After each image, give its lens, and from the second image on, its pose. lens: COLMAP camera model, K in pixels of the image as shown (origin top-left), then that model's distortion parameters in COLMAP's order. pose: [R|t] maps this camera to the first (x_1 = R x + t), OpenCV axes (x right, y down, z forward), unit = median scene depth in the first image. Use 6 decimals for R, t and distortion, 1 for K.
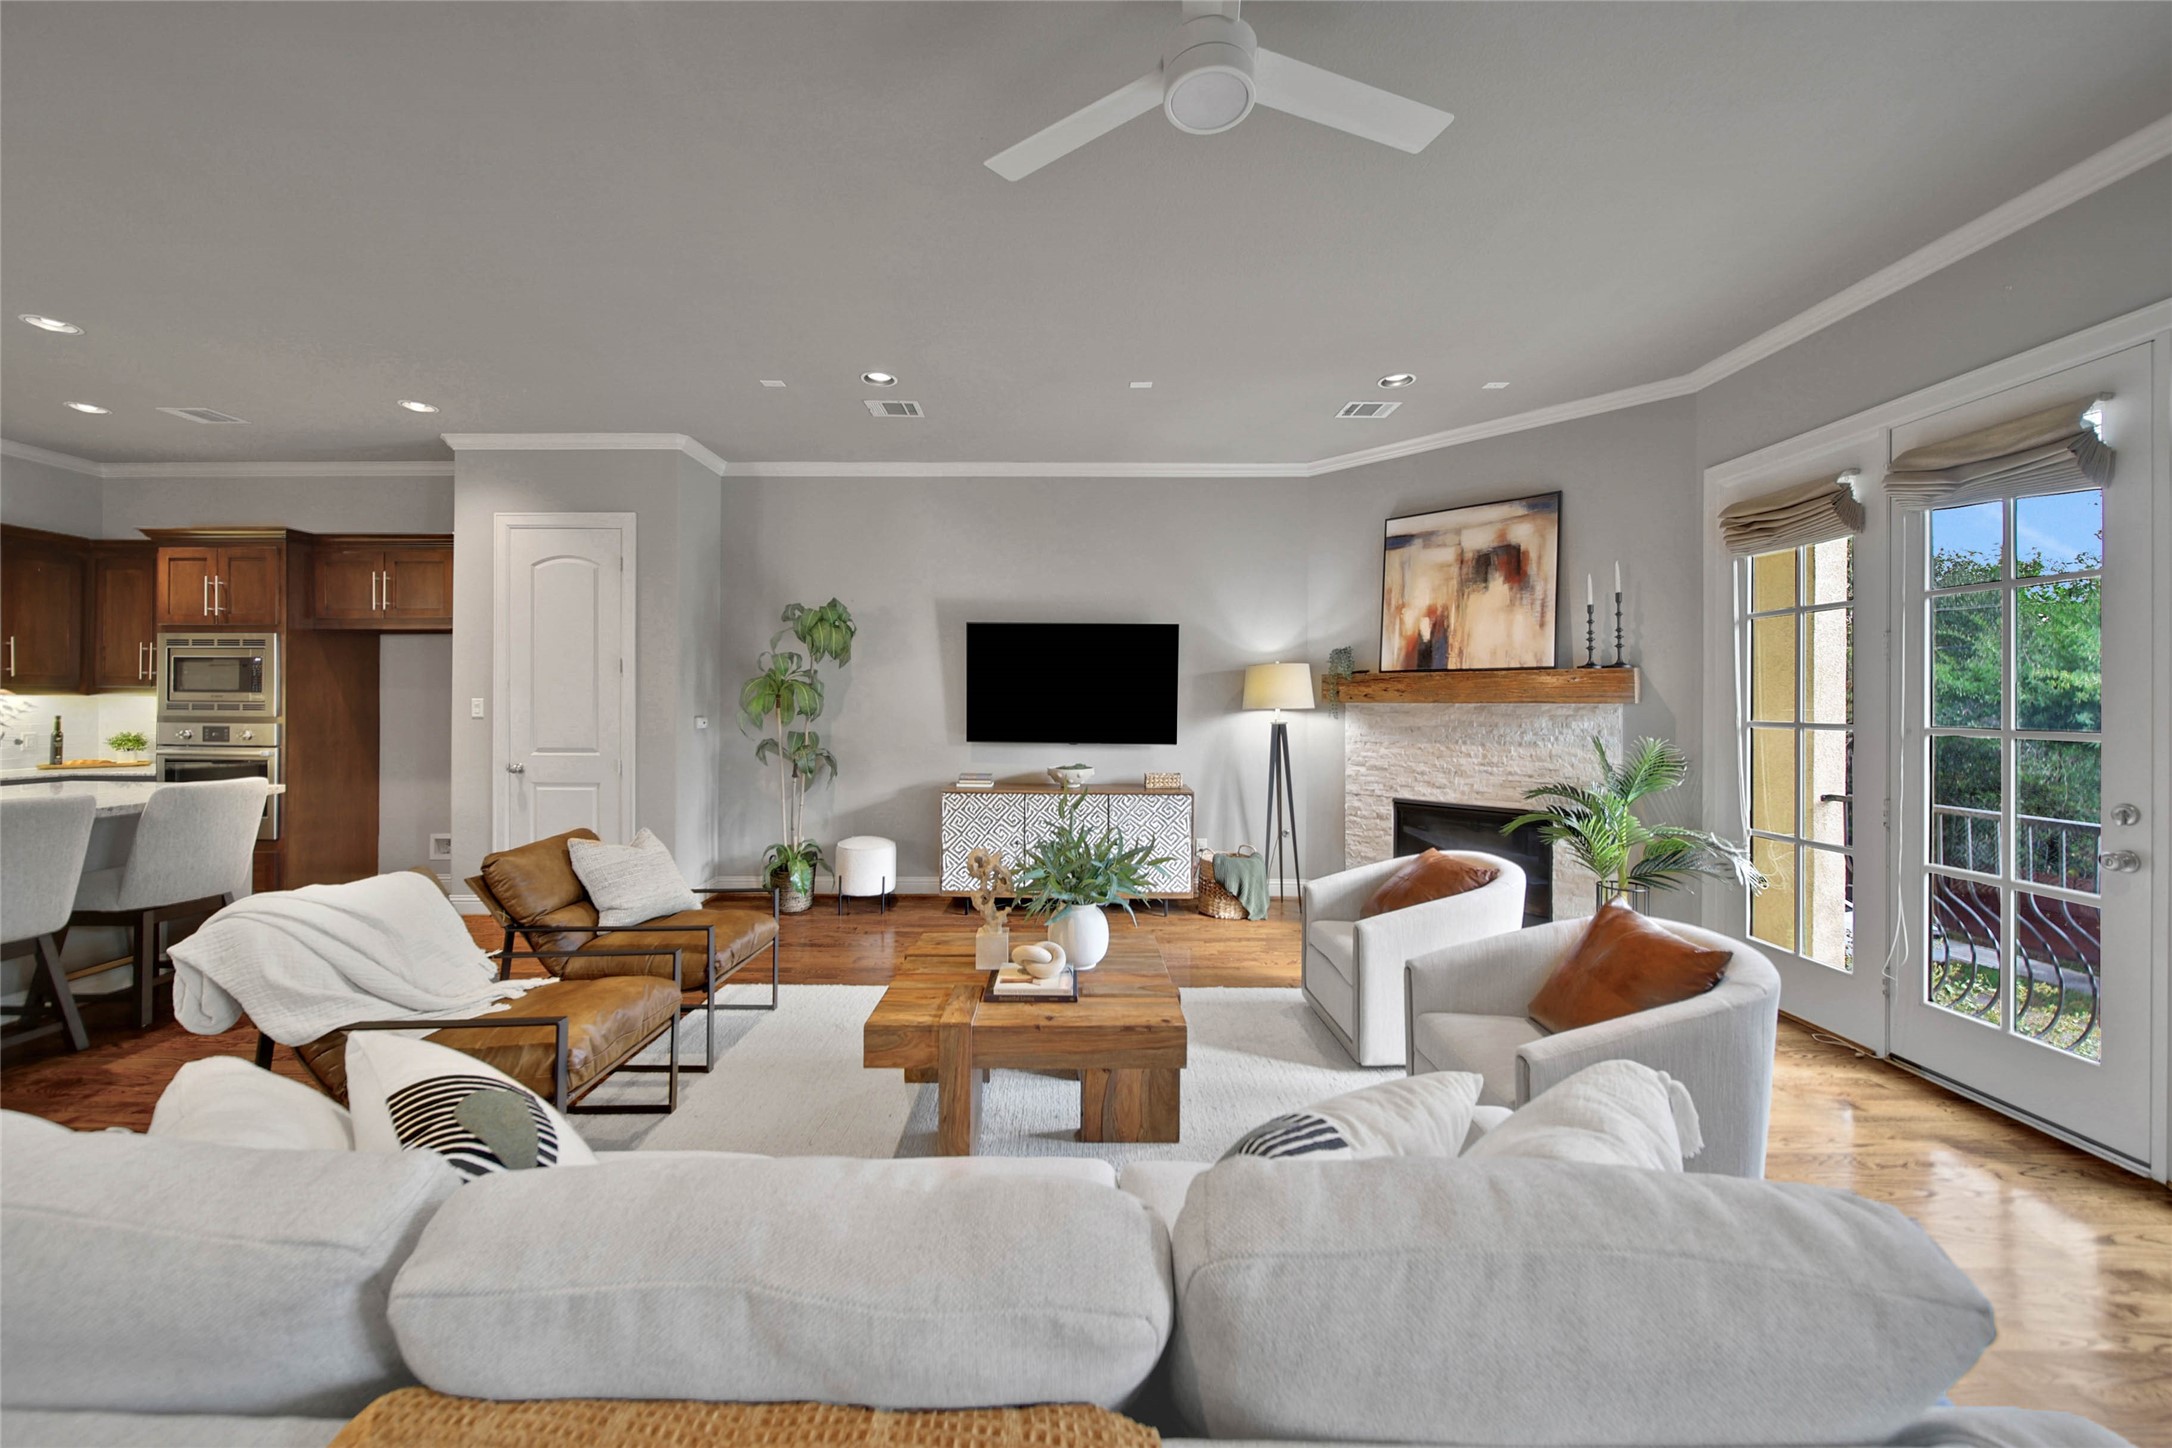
lens RADIAL K [[790.6, 0, 1069.9], [0, 790.6, 704.1], [0, 0, 1]] dist [-0.000255, -0.001760]
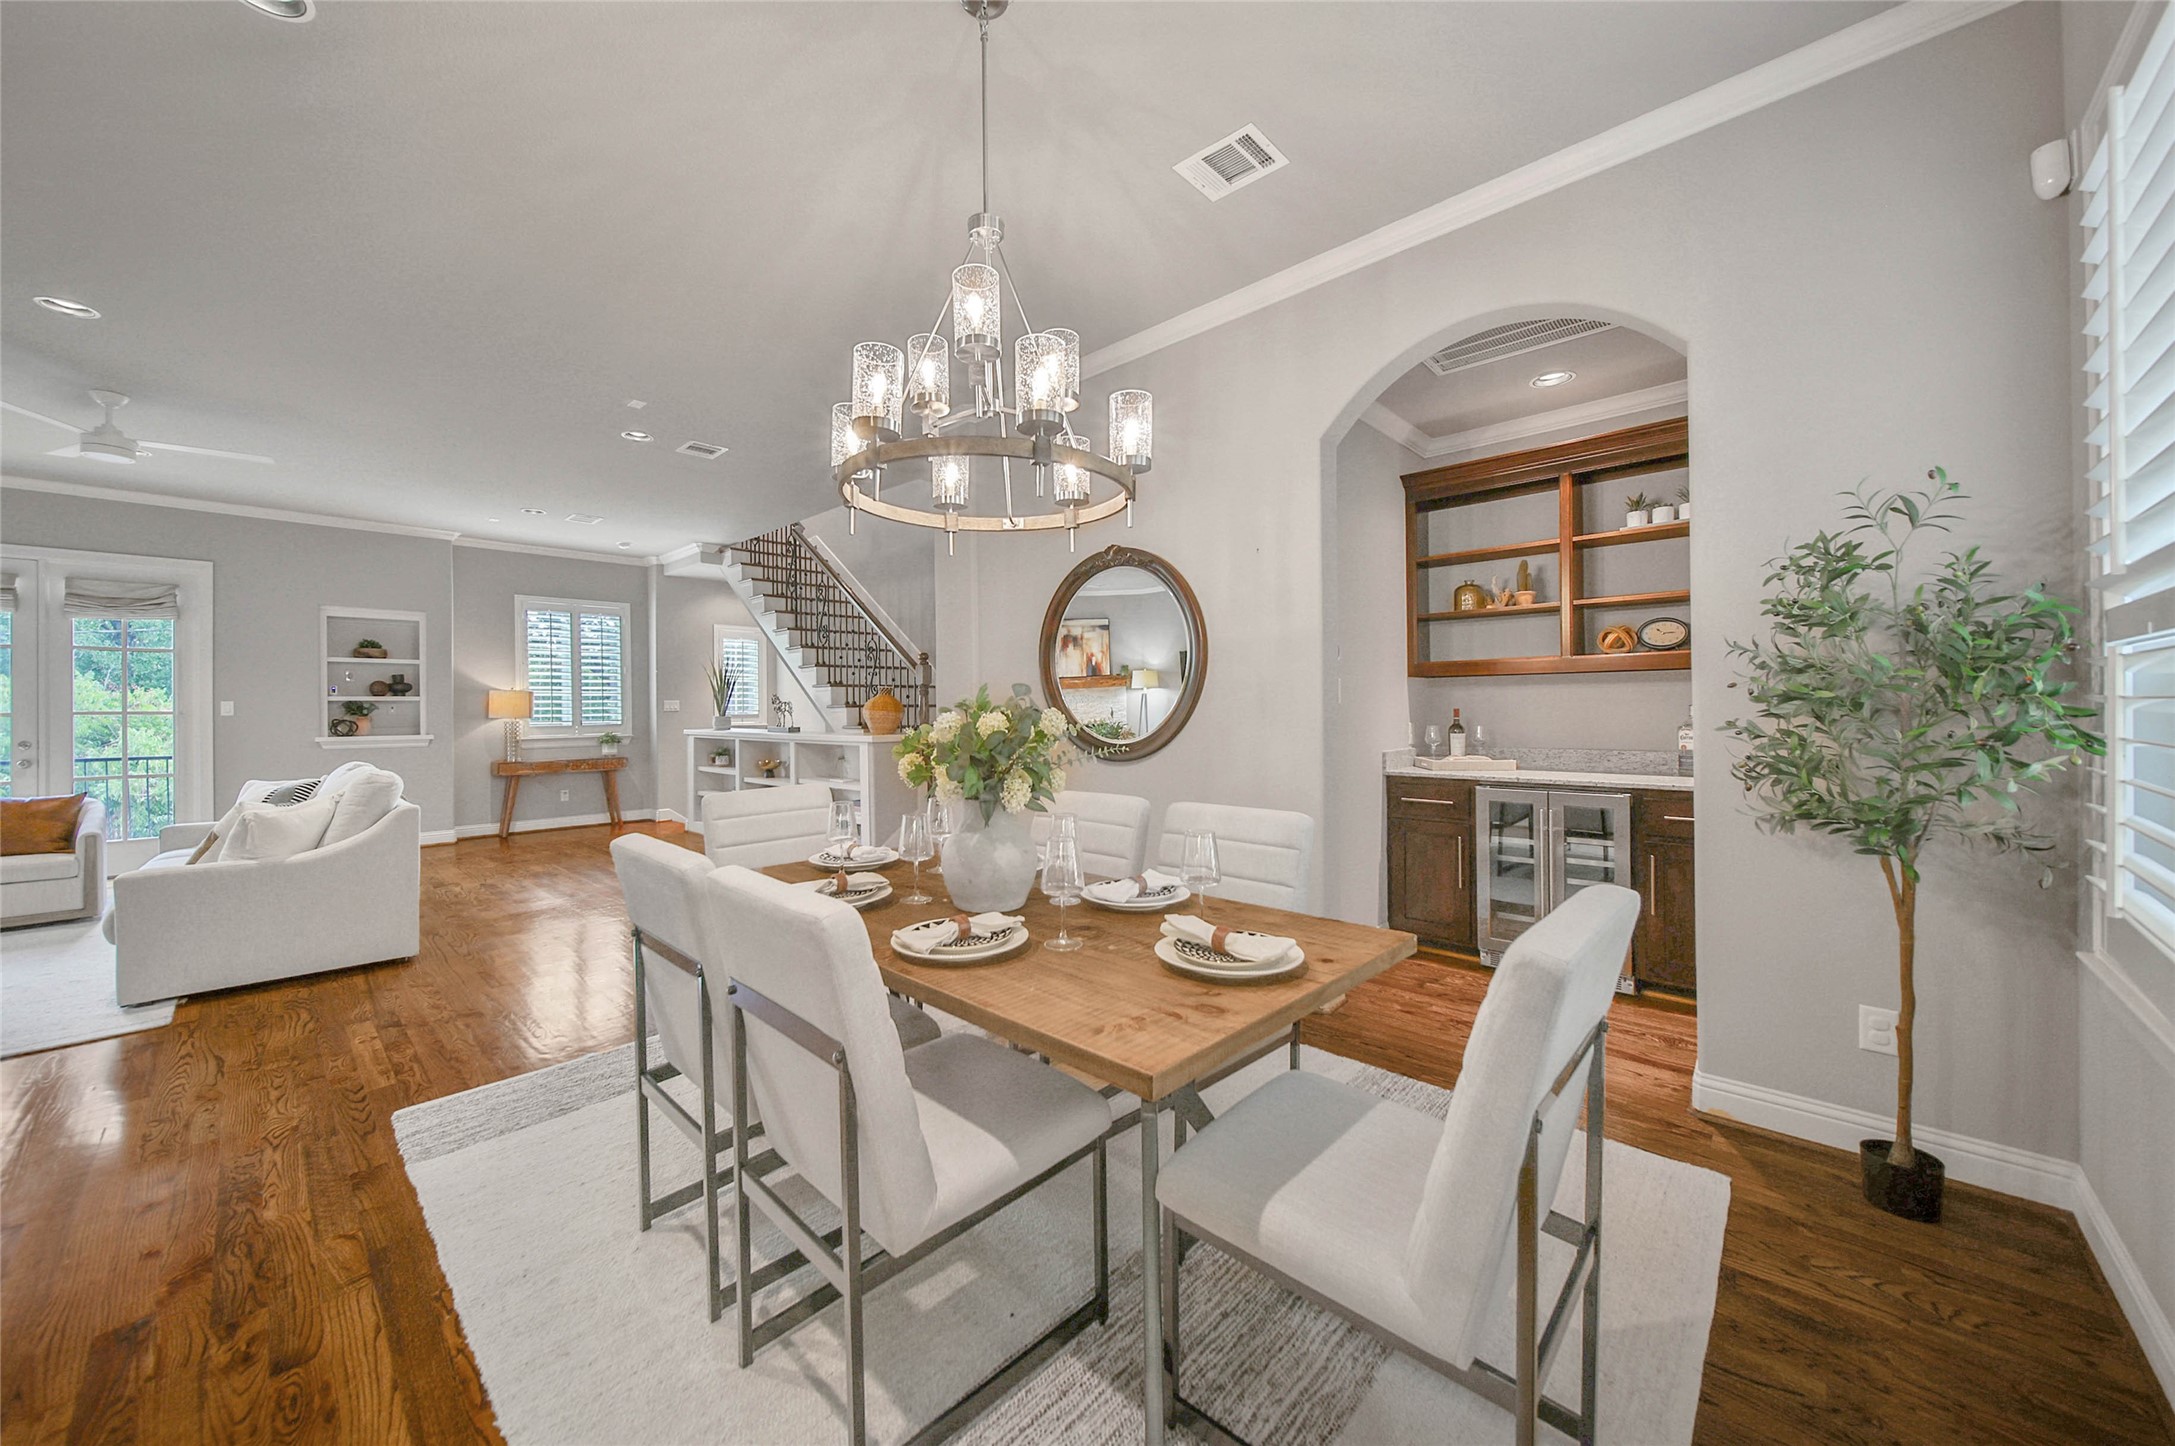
lens RADIAL K [[791.7, 0, 1076.0], [0, 791.7, 707.7], [0, 0, 1]] dist [-0.000255, -0.001760]
pose [[-0.732655, 0.004599, 0.680584, -1.305713], [0.005316, 0.999985, -0.001035, 0.018735], [-0.680579, 0.002860, -0.732669, 0.263402]]
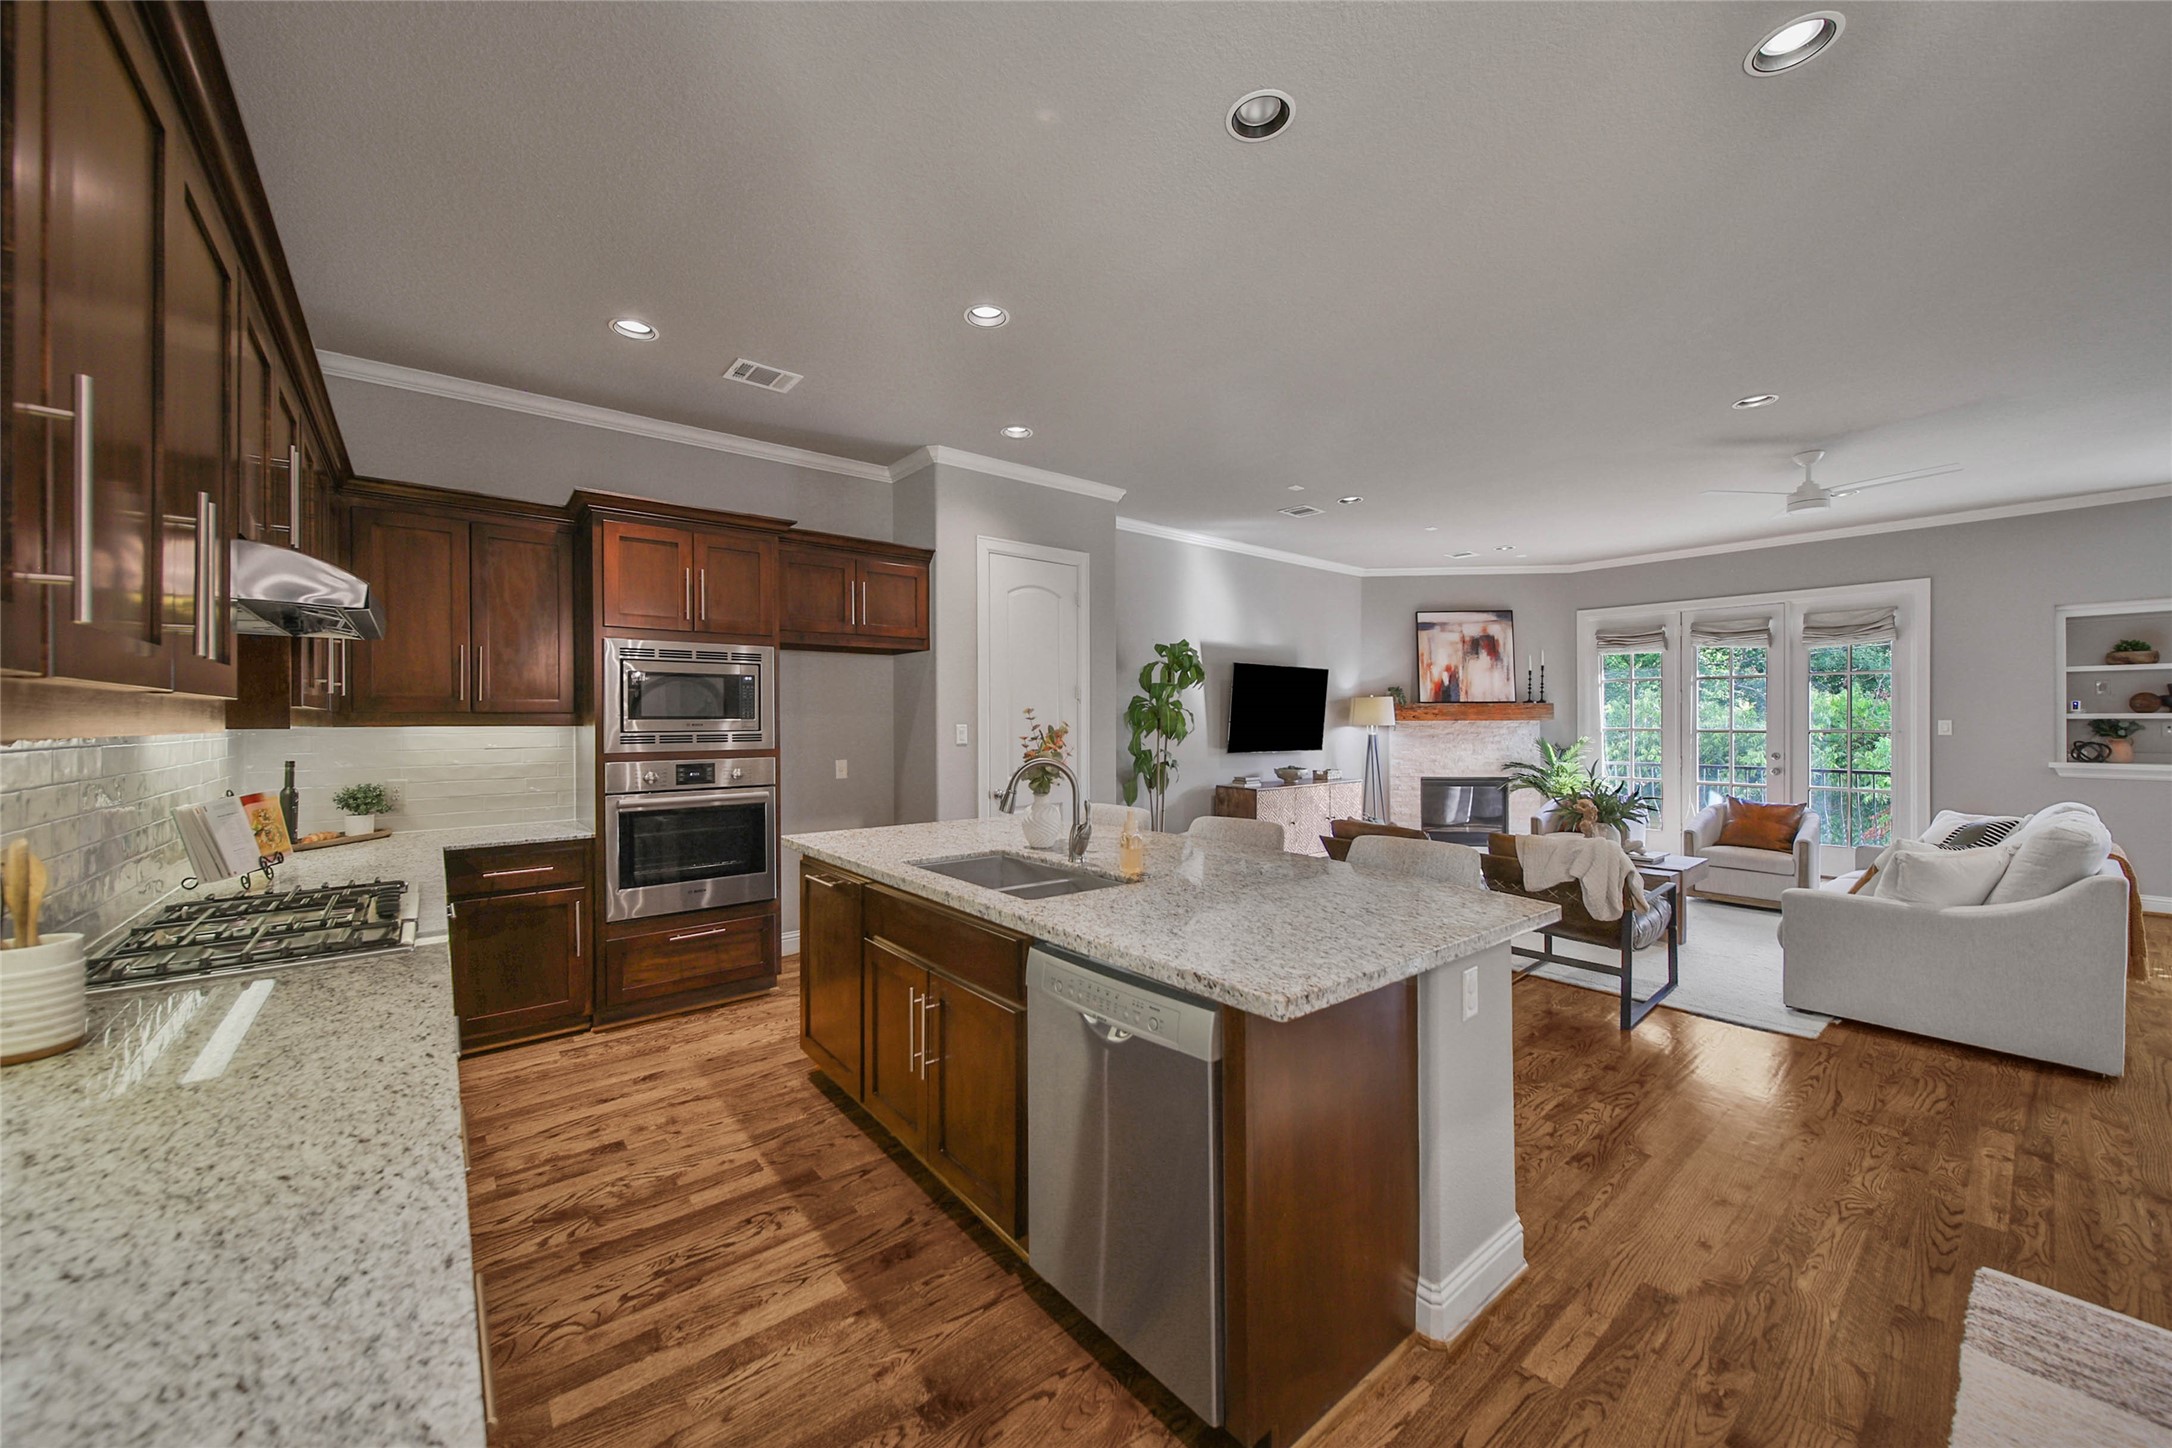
lens RADIAL K [[790.6, 0, 1069.6], [0, 790.6, 716.9], [0, 0, 1]] dist [-0.000255, -0.001760]
pose [[0.774802, -0.005227, 0.632182, -1.263093], [0.006735, 0.999977, 0.000013, -0.015142], [-0.632168, 0.004247, 0.774820, 0.170005]]
